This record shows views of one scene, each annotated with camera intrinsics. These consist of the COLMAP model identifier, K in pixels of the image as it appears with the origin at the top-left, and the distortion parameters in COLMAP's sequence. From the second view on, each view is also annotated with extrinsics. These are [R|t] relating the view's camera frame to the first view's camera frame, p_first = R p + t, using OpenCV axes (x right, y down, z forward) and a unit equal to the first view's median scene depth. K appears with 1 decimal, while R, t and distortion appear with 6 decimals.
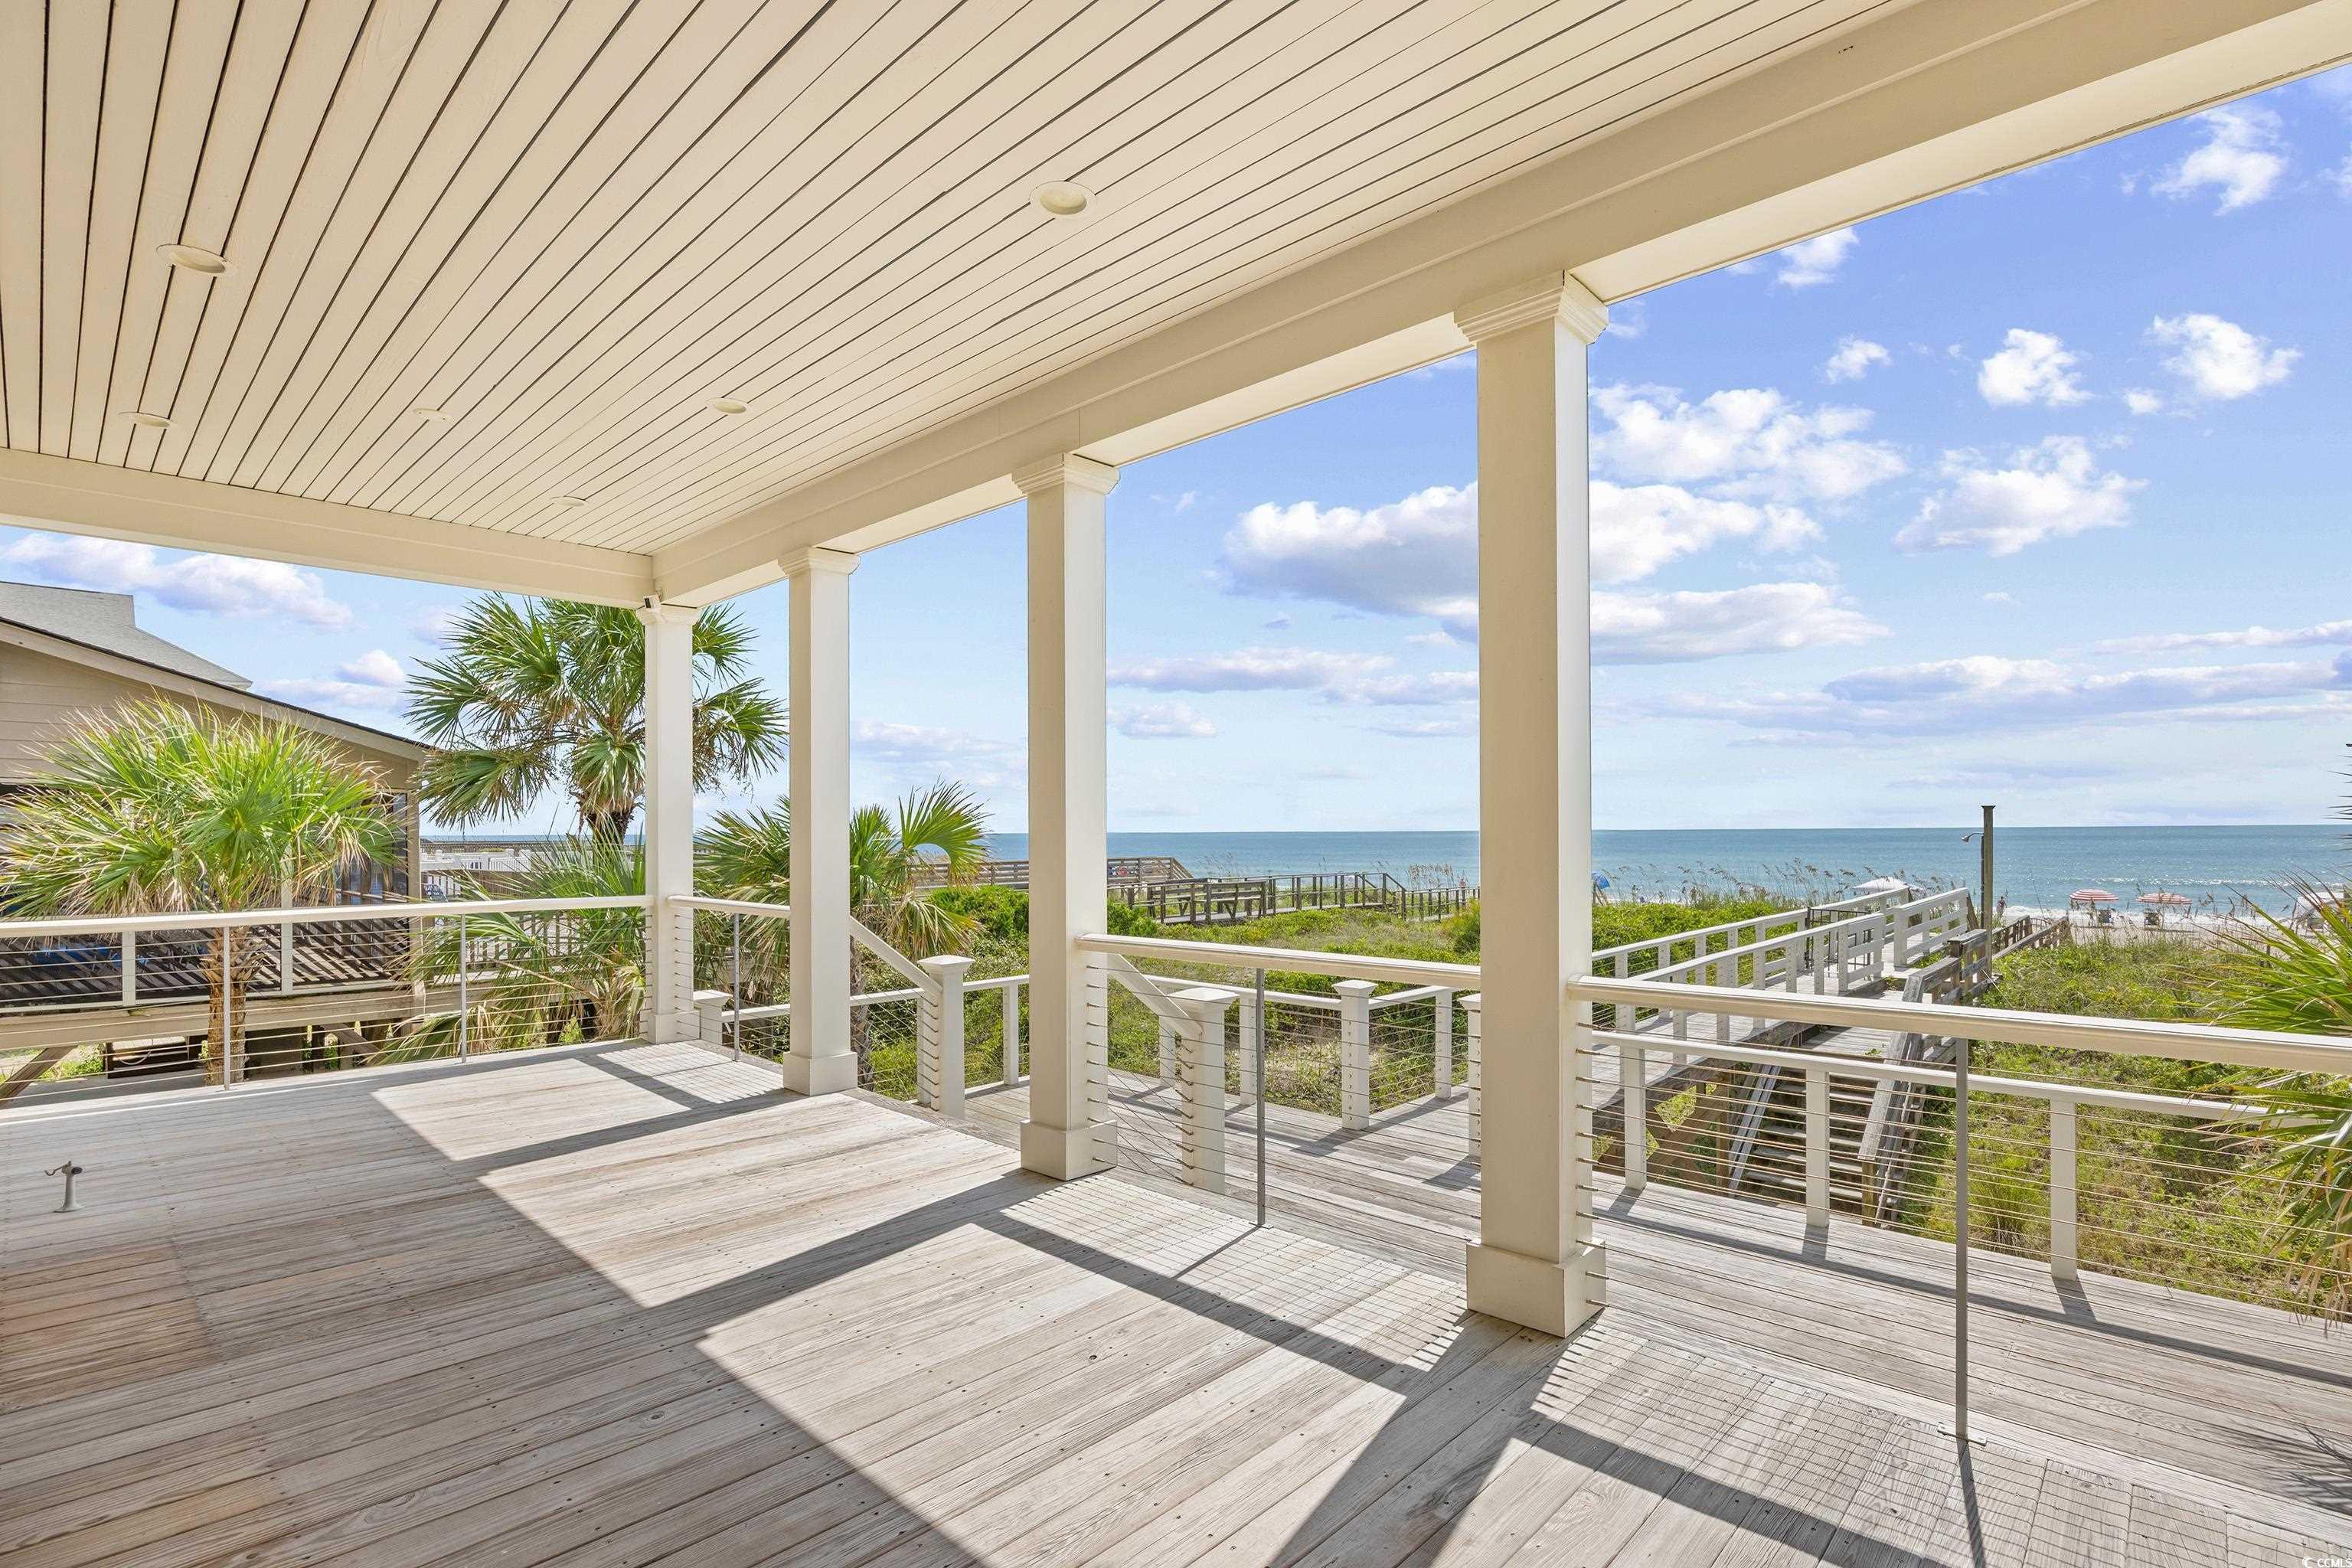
lens RADIAL K [[1084.7, 0, 1152.4], [0, 1084.7, 820.4], [0, 0, 1]] dist [-0.012728, -0.000072]
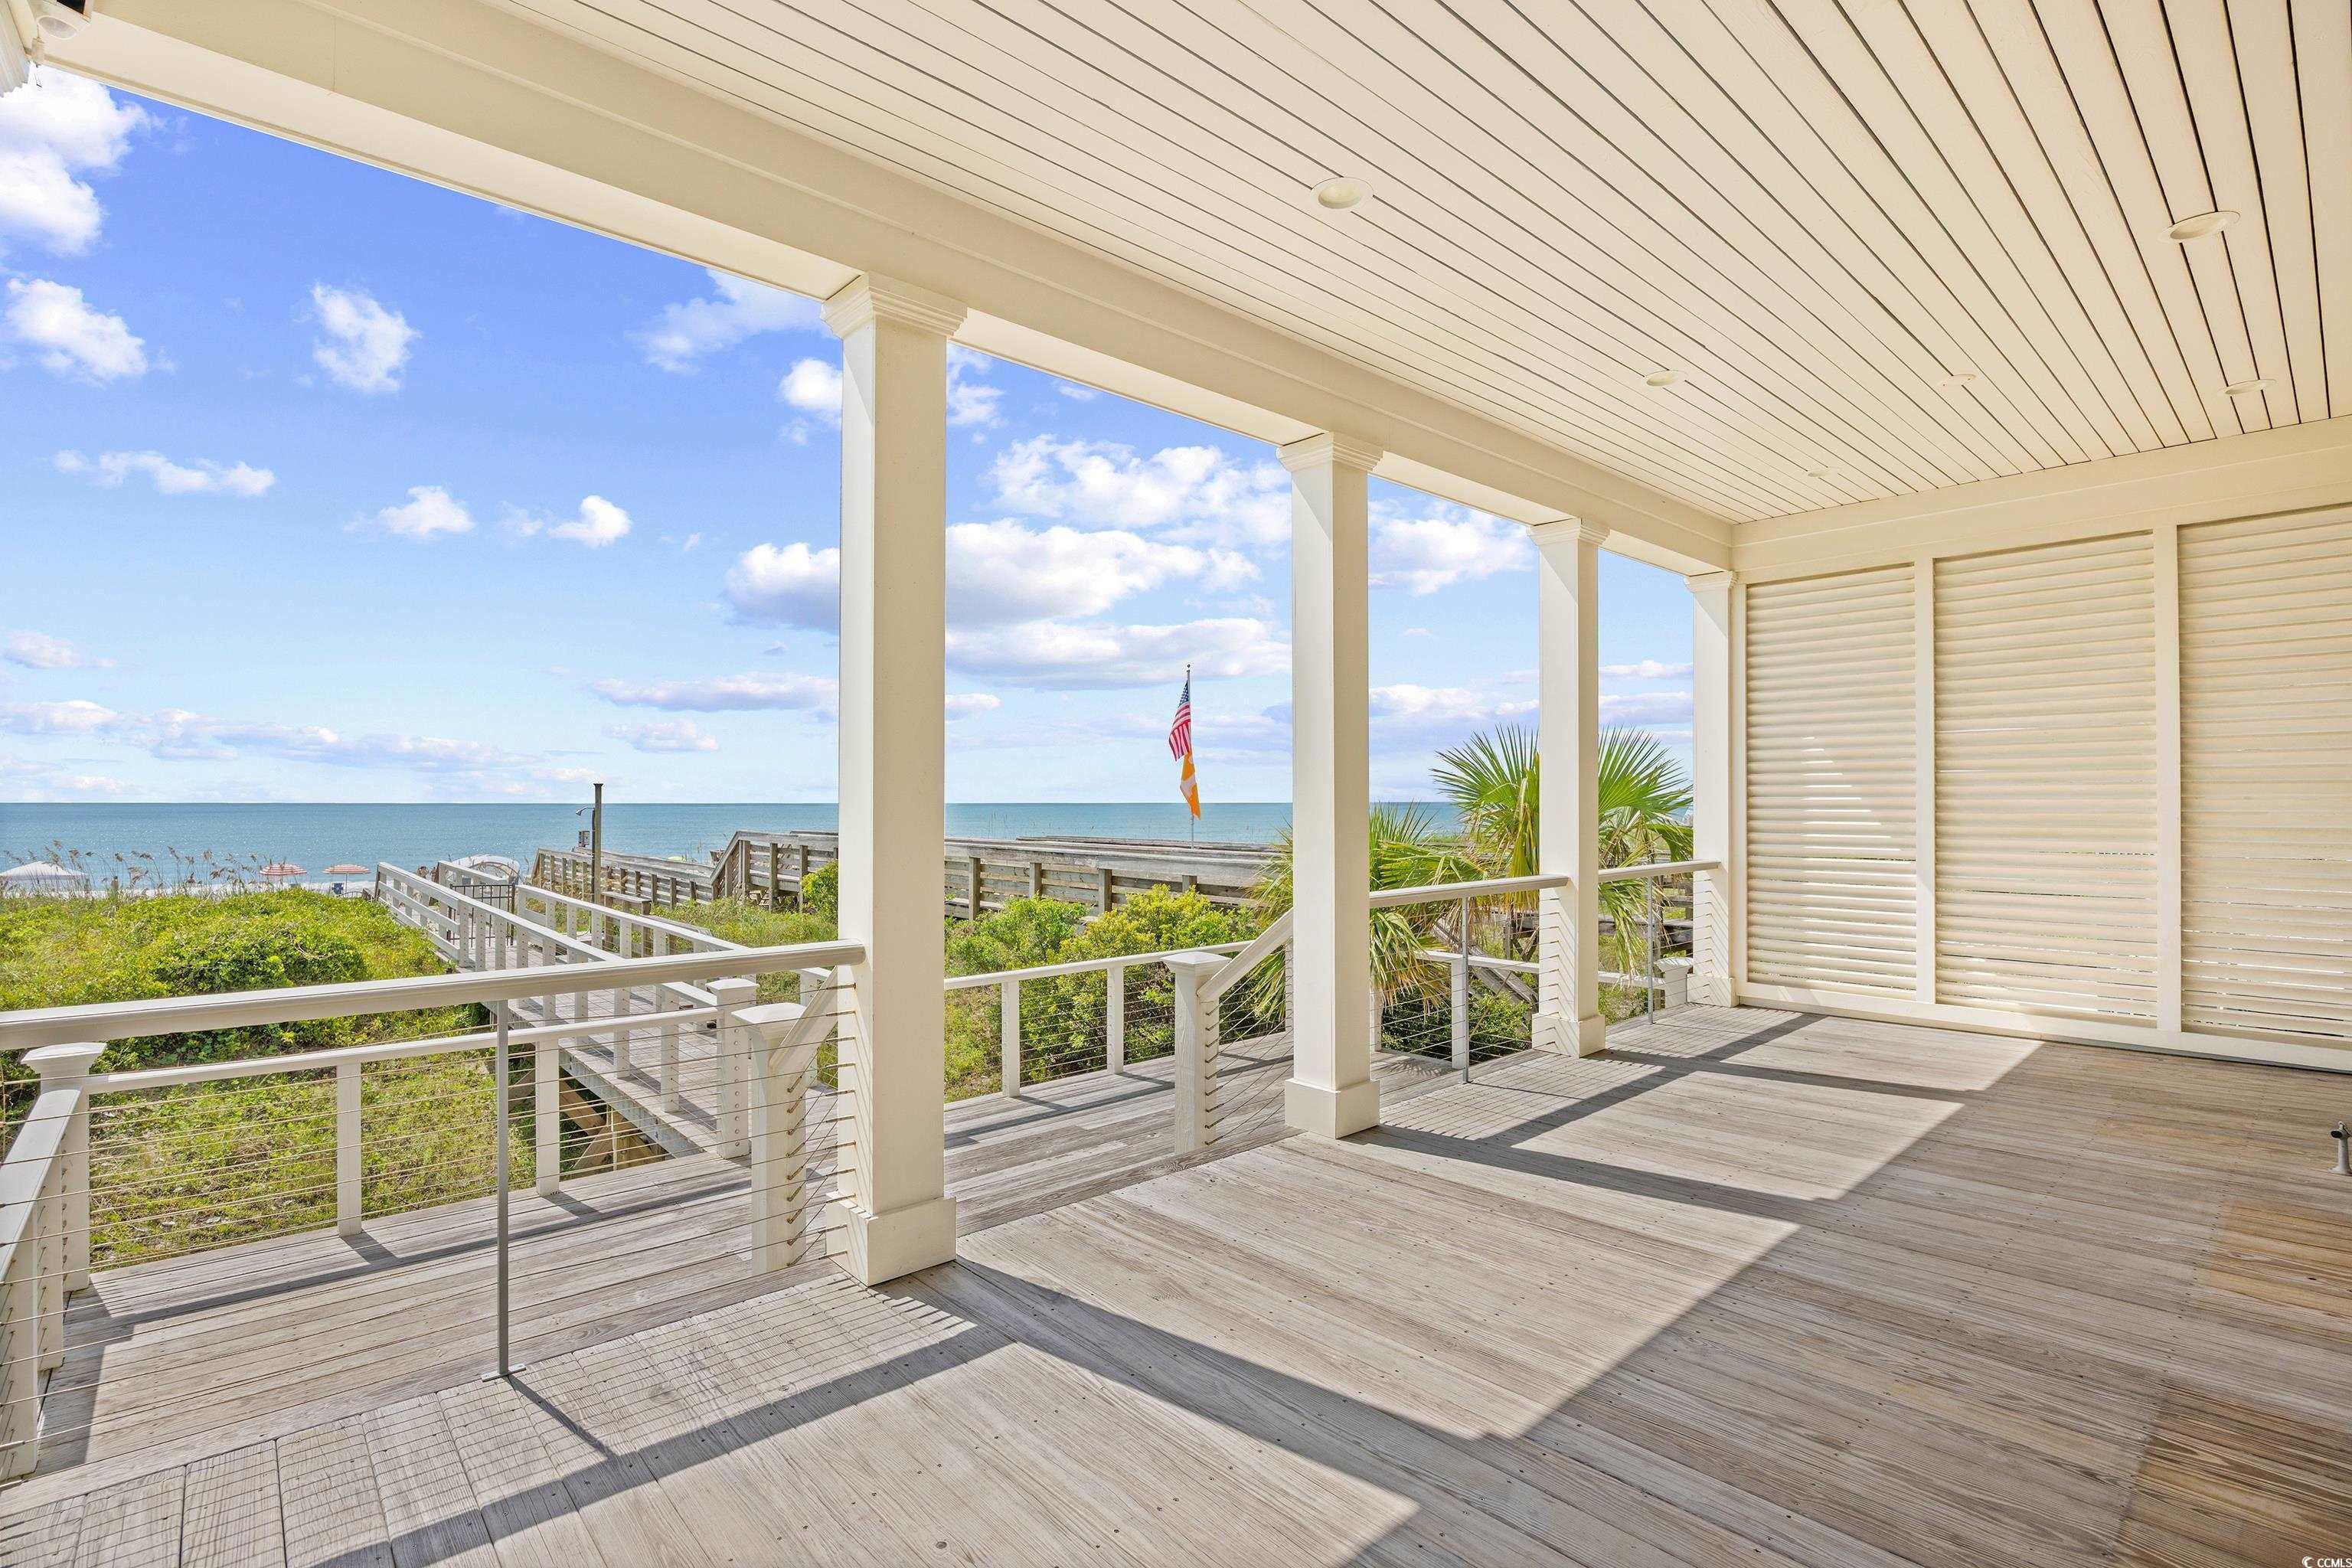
lens RADIAL K [[1084.7, 0, 1179.1], [0, 1084.7, 802.0], [0, 0, 1]] dist [-0.012728, -0.000072]
pose [[0.999897, 0.007801, 0.012048, 0.525765], [-0.007509, 0.999683, -0.024035, -0.001983], [-0.012232, 0.023942, 0.999639, -0.119985]]
